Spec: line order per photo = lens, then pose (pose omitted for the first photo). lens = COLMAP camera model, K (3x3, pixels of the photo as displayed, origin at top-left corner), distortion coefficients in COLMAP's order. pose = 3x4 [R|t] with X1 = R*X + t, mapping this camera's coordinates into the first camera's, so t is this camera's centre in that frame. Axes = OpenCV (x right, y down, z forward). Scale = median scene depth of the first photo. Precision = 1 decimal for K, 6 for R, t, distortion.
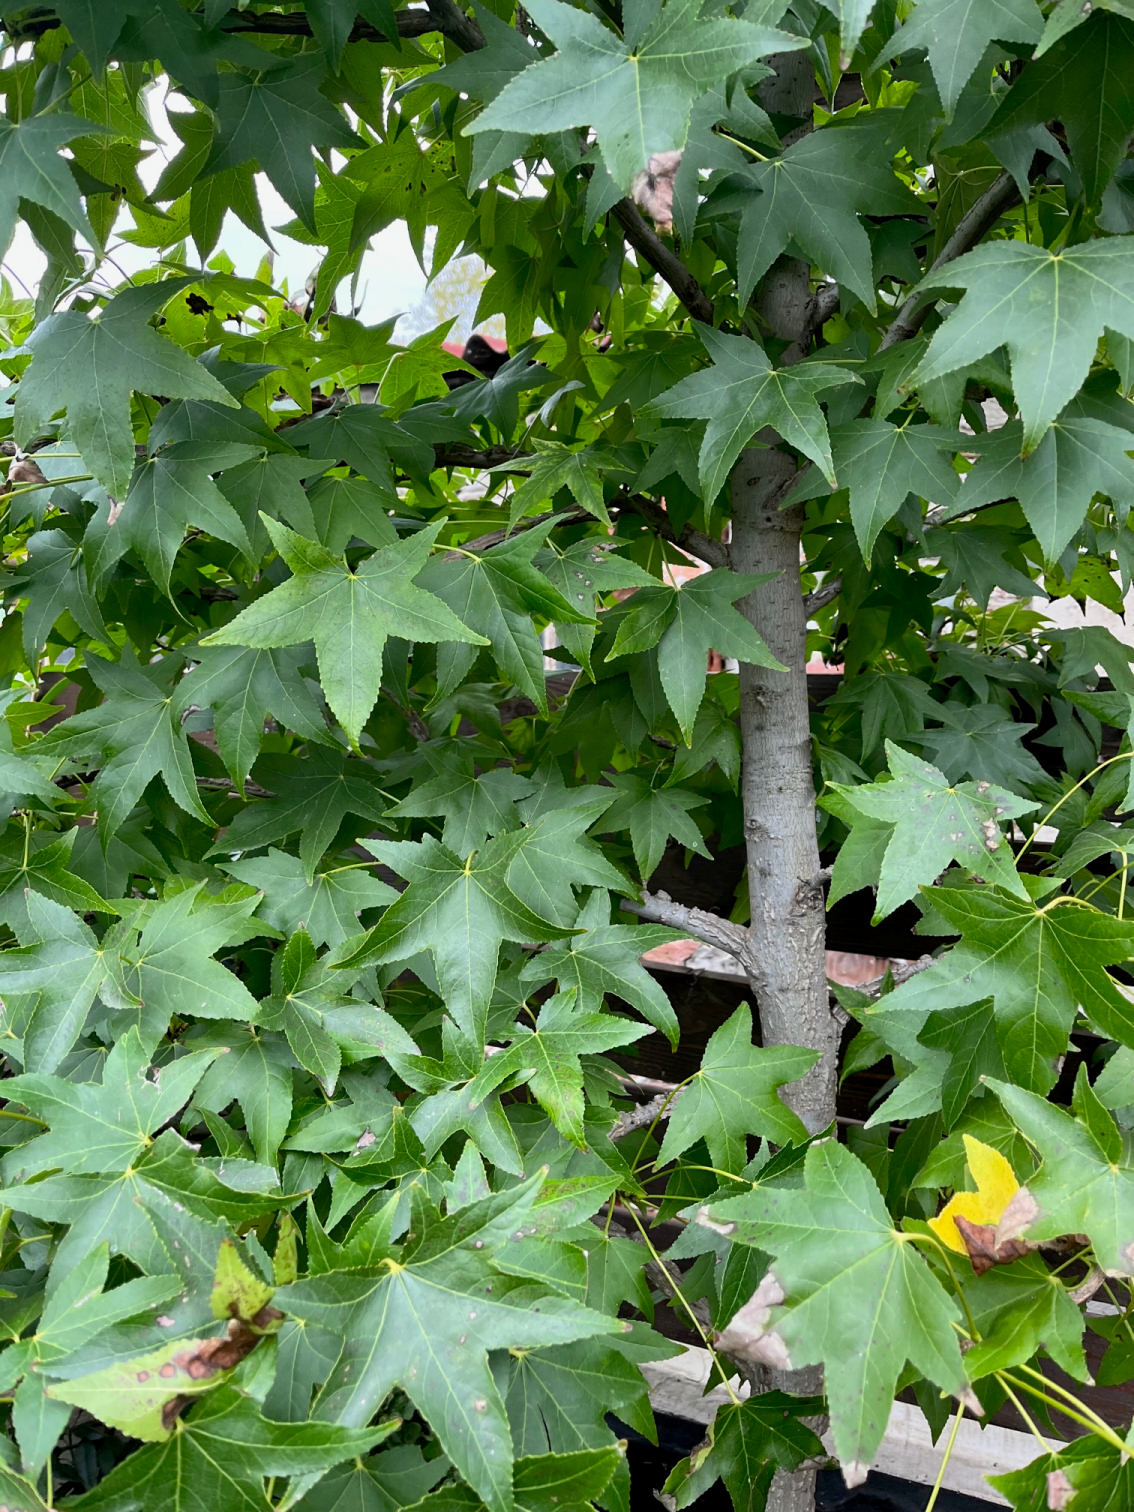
lens RADIAL K [[1152.6, 0, 566.1], [0, 1152.6, 754.1], [0, 0, 1]] dist [0.027147, -0.036209]
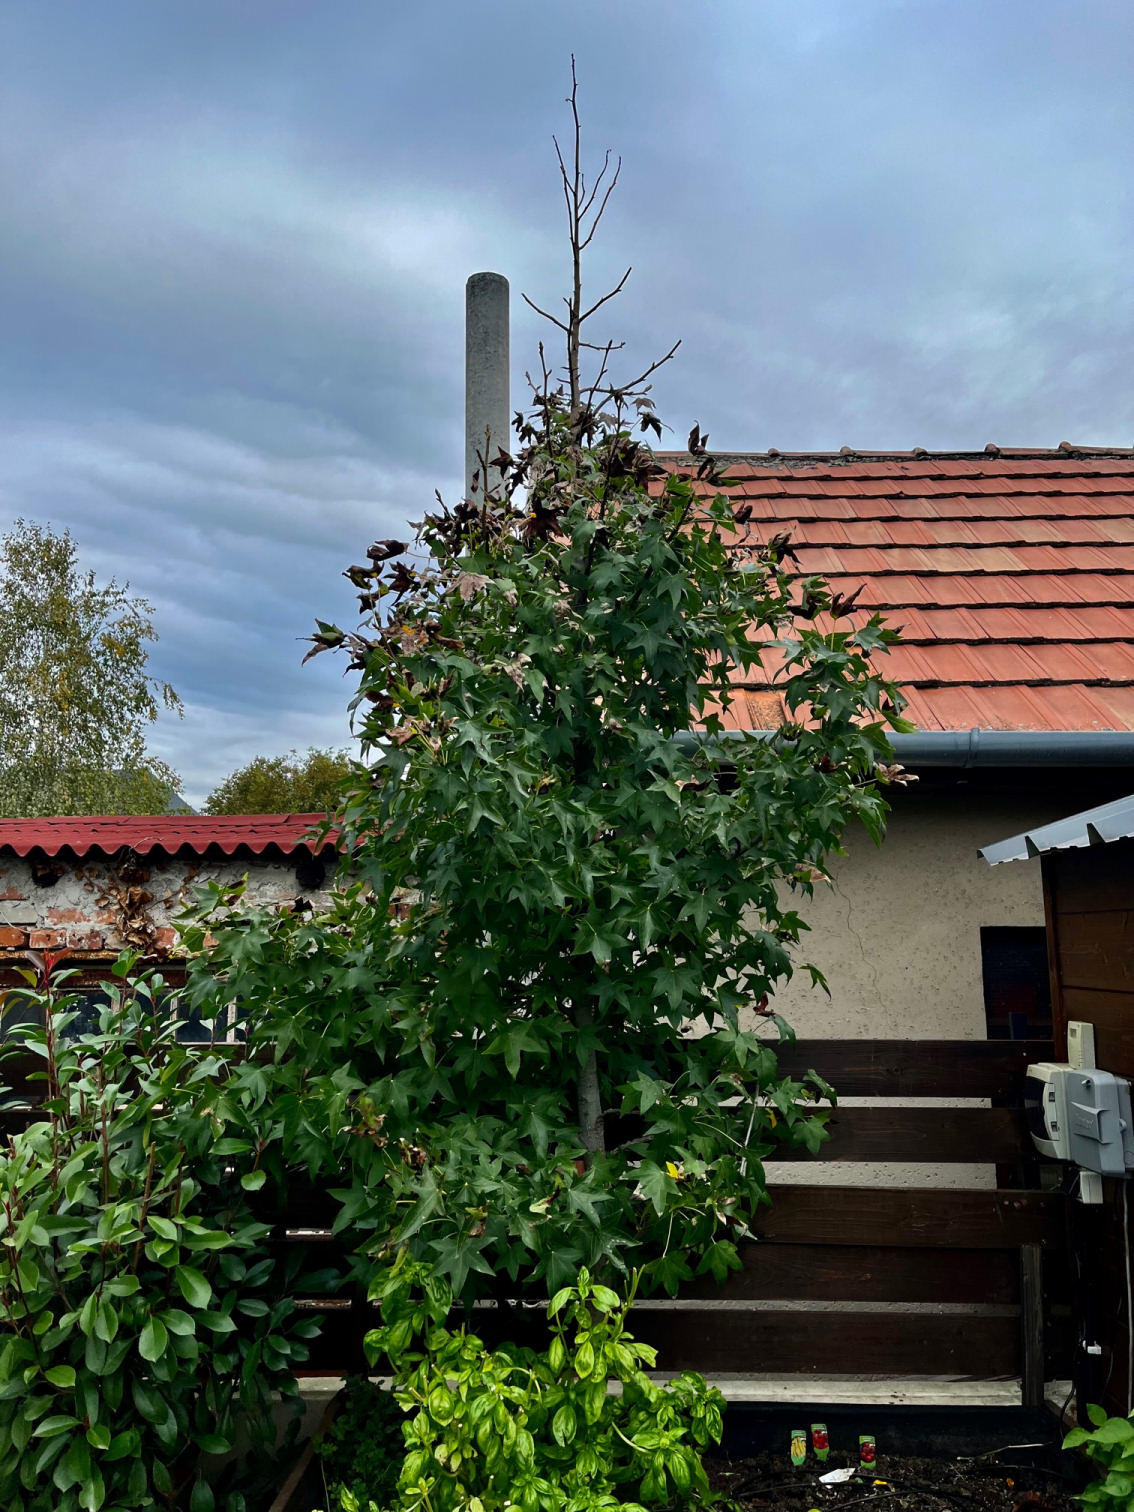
lens RADIAL K [[1152.6, 0, 567.2], [0, 1152.6, 756.1], [0, 0, 1]] dist [0.027147, -0.036209]
pose [[0.918826, 0.059641, 0.390131, -1.439162], [0.044628, 0.966474, -0.252857, -0.057930], [-0.392132, 0.249743, 0.885359, -2.498531]]
